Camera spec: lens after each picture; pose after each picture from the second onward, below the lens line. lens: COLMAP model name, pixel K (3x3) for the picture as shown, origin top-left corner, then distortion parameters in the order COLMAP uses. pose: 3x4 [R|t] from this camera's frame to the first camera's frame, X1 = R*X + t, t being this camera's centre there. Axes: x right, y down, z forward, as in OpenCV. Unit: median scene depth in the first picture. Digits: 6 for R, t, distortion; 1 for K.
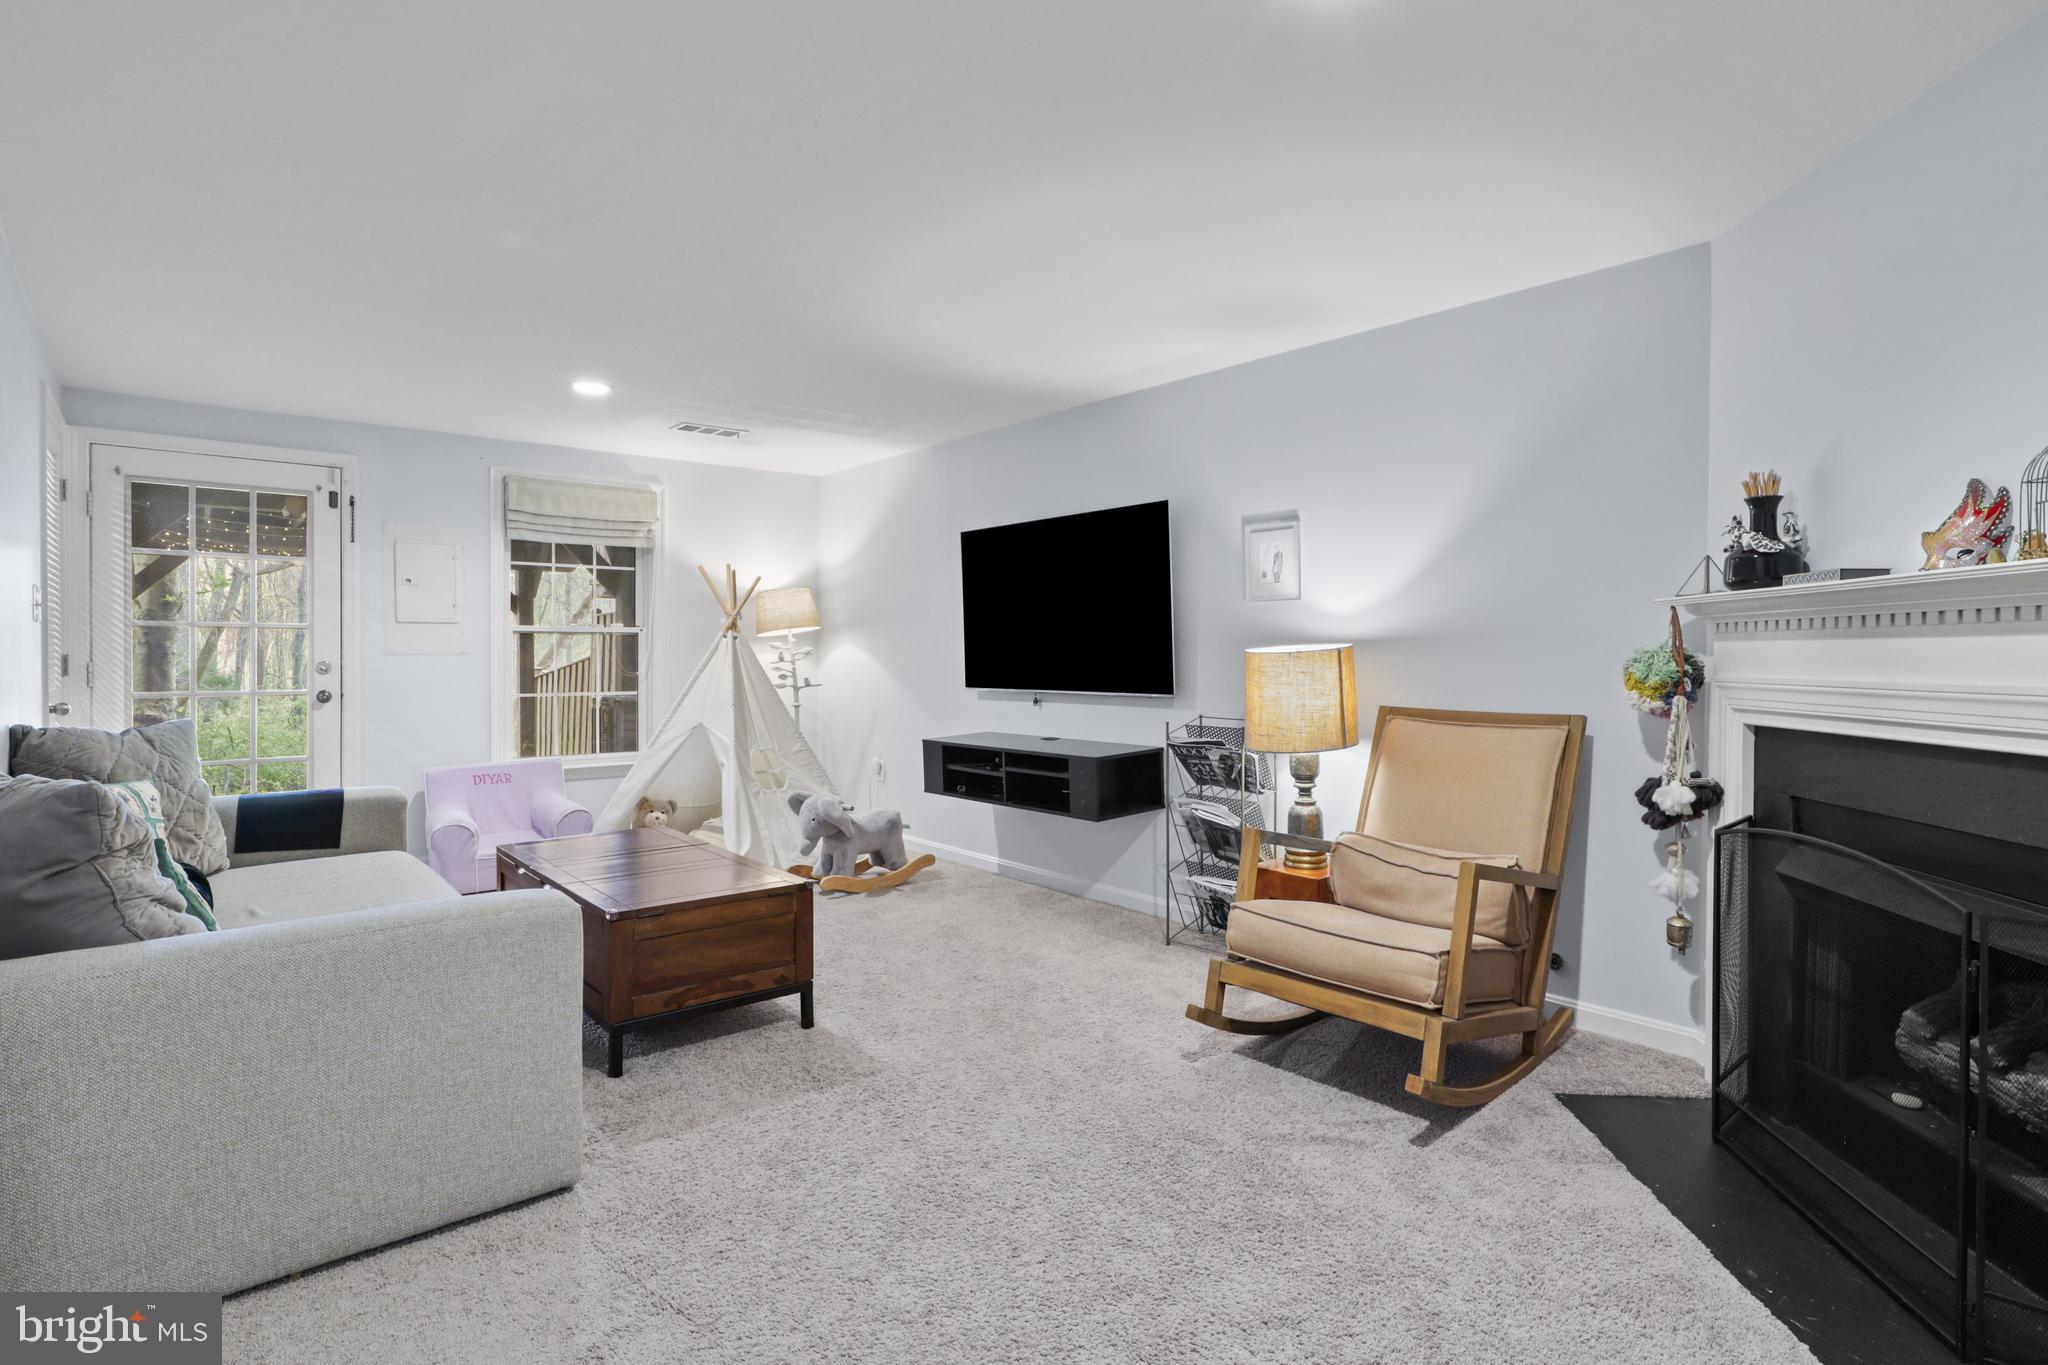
lens RADIAL K [[1049.5, 0, 1034.9], [0, 1049.5, 671.4], [0, 0, 1]] dist [-0.003218, 0.015668]
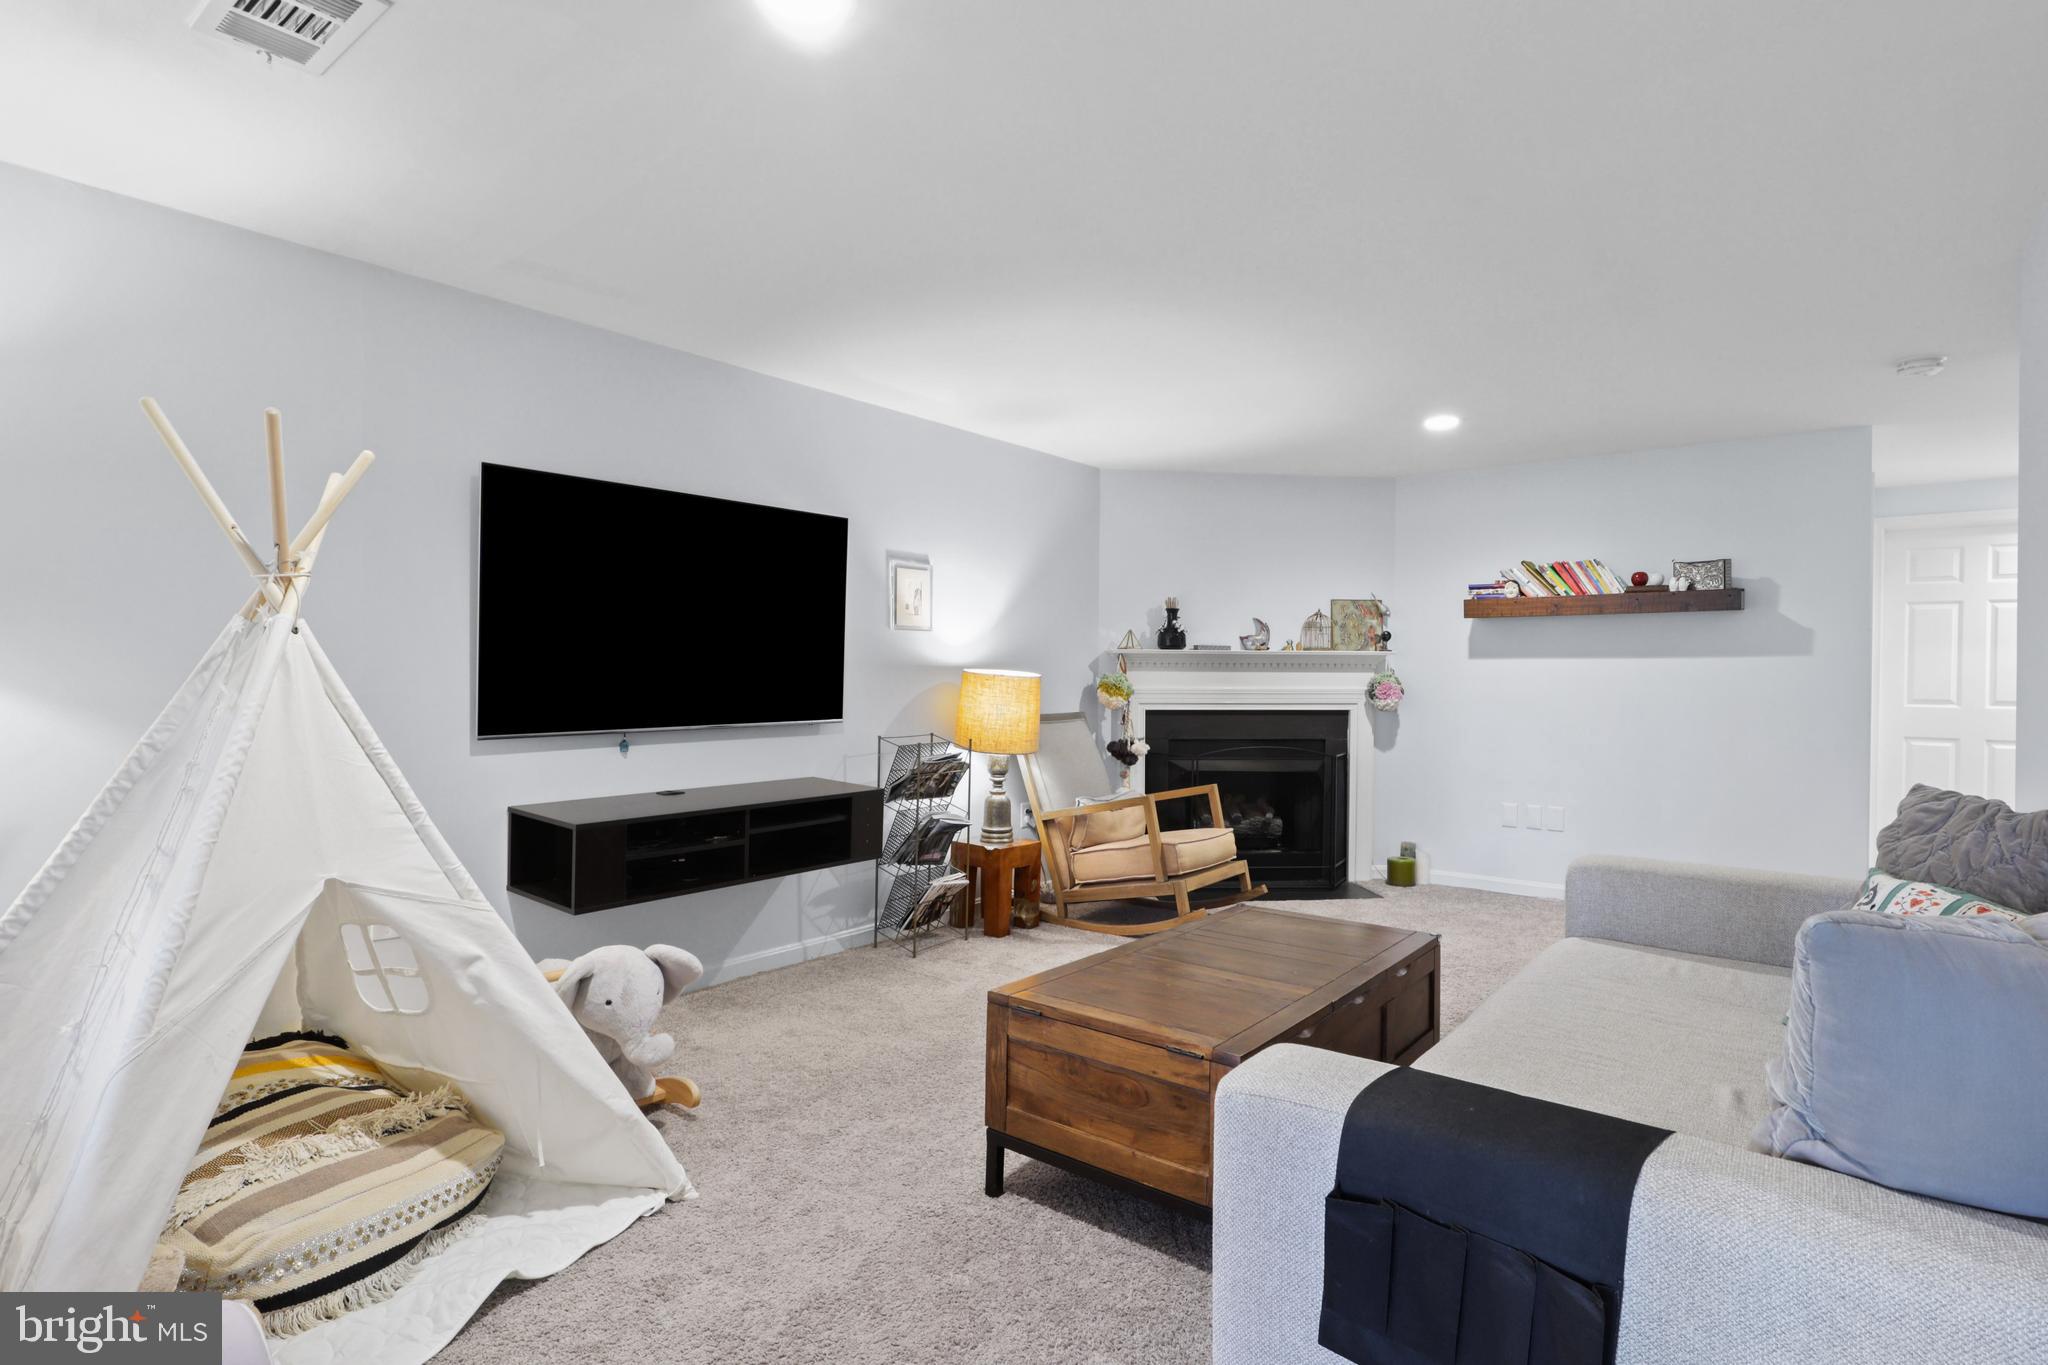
lens RADIAL K [[1049.5, 0, 1034.9], [0, 1049.5, 671.4], [0, 0, 1]] dist [-0.003218, 0.015668]
pose [[-0.207650, -0.003214, 0.978198, -0.738092], [0.008024, 0.999955, 0.004989, -0.021464], [-0.978170, 0.008885, -0.207615, 0.885565]]
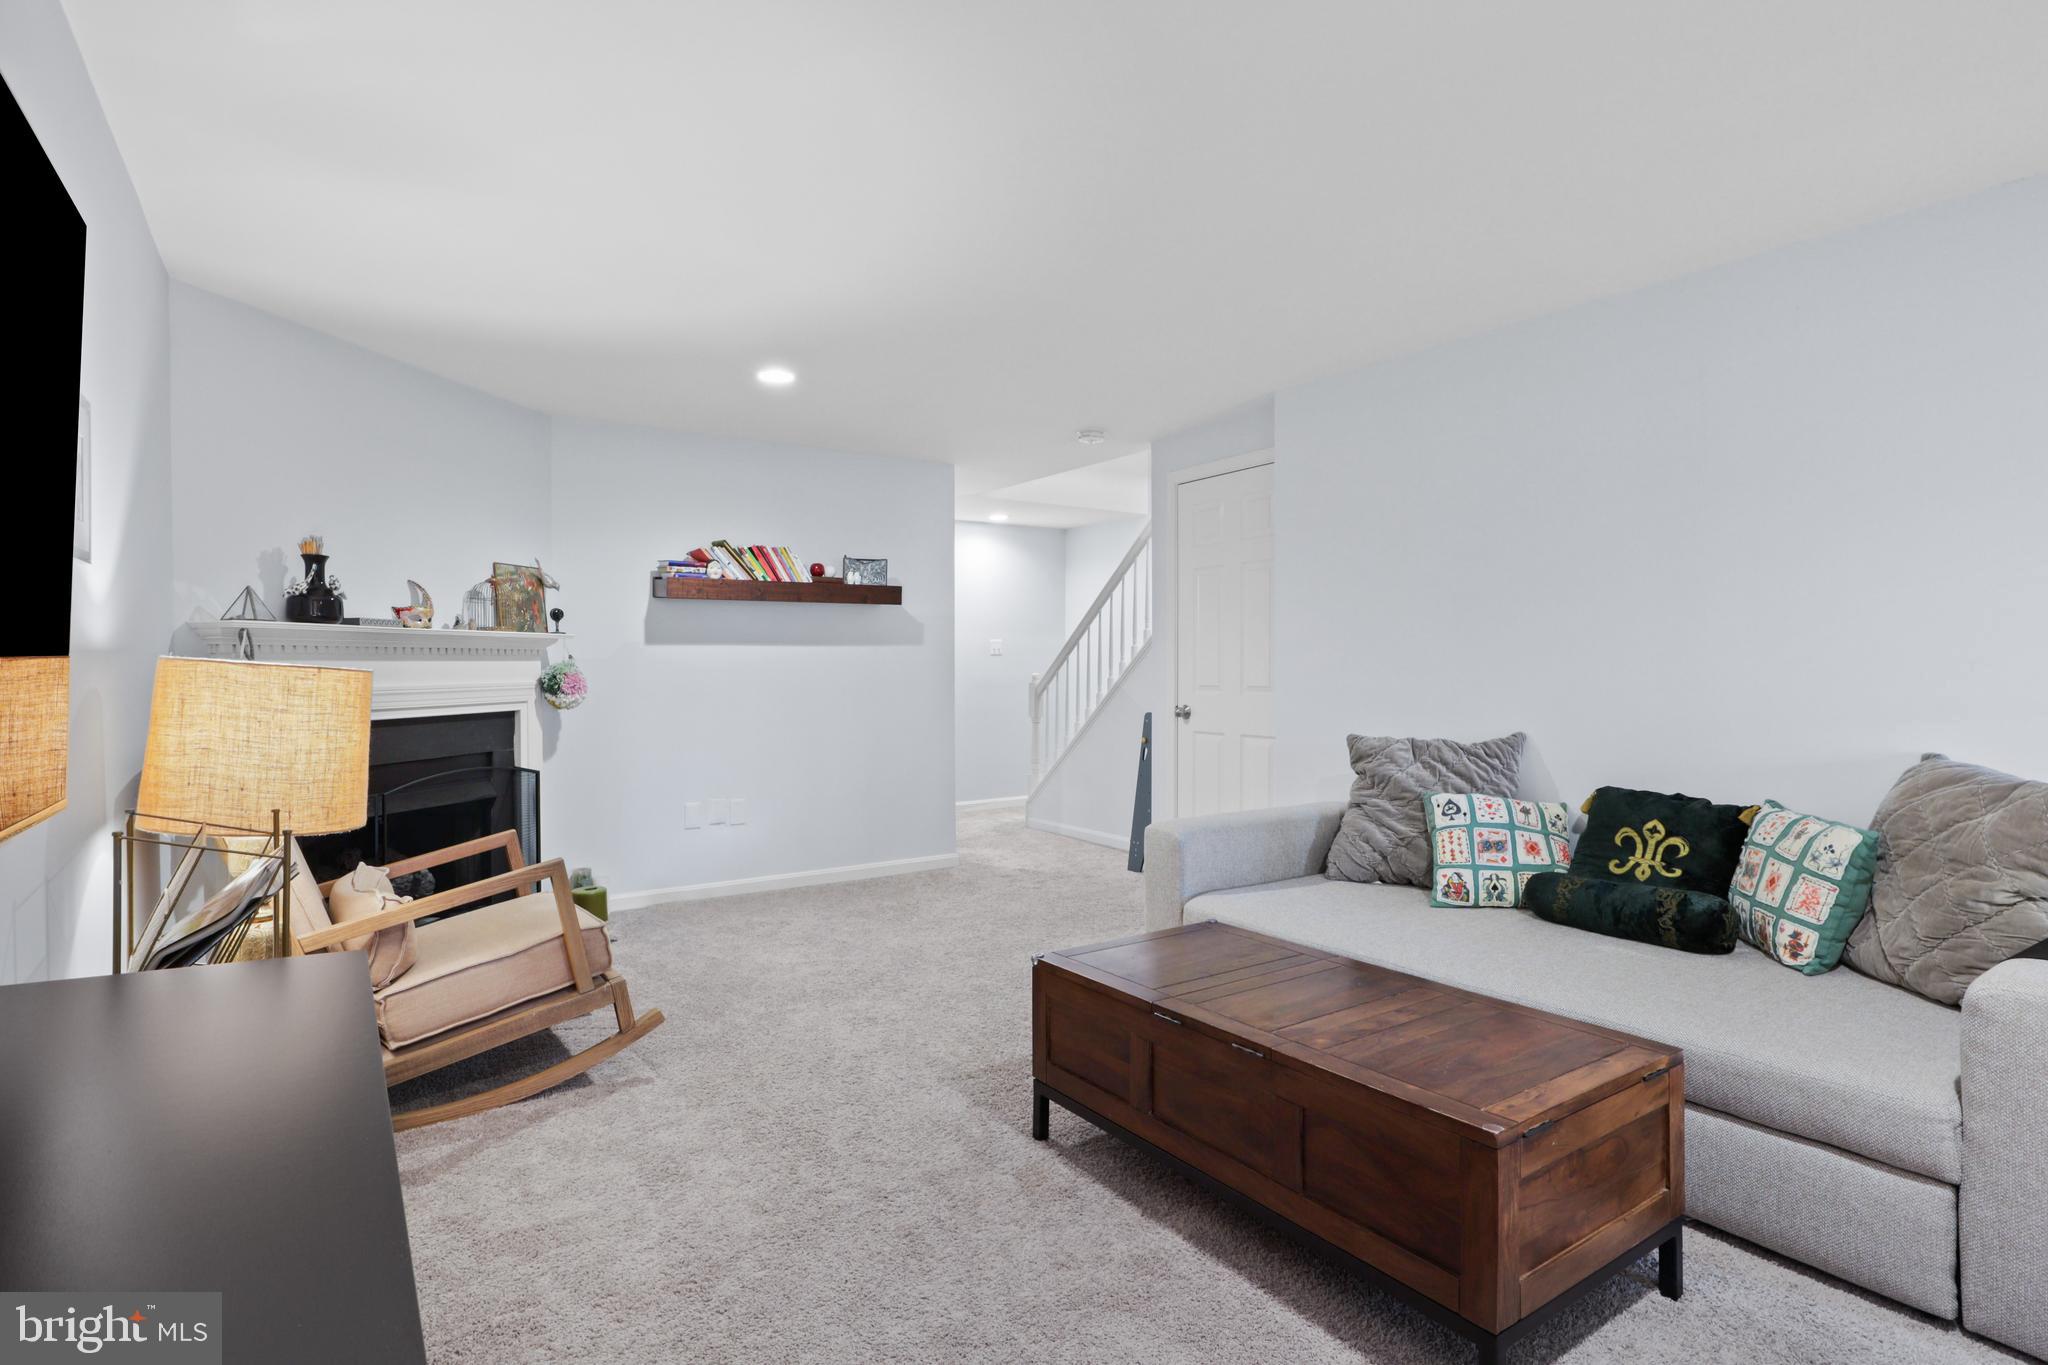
lens RADIAL K [[1027.2, 0, 1024.0], [0, 1027.2, 682.5], [0, 0, 1]] dist [-0.001093, -0.023337]
pose [[-0.994294, -0.001923, 0.106653, -0.182663], [0.001565, 0.999467, 0.032612, -0.021065], [-0.106658, 0.032593, -0.993761, 1.116929]]
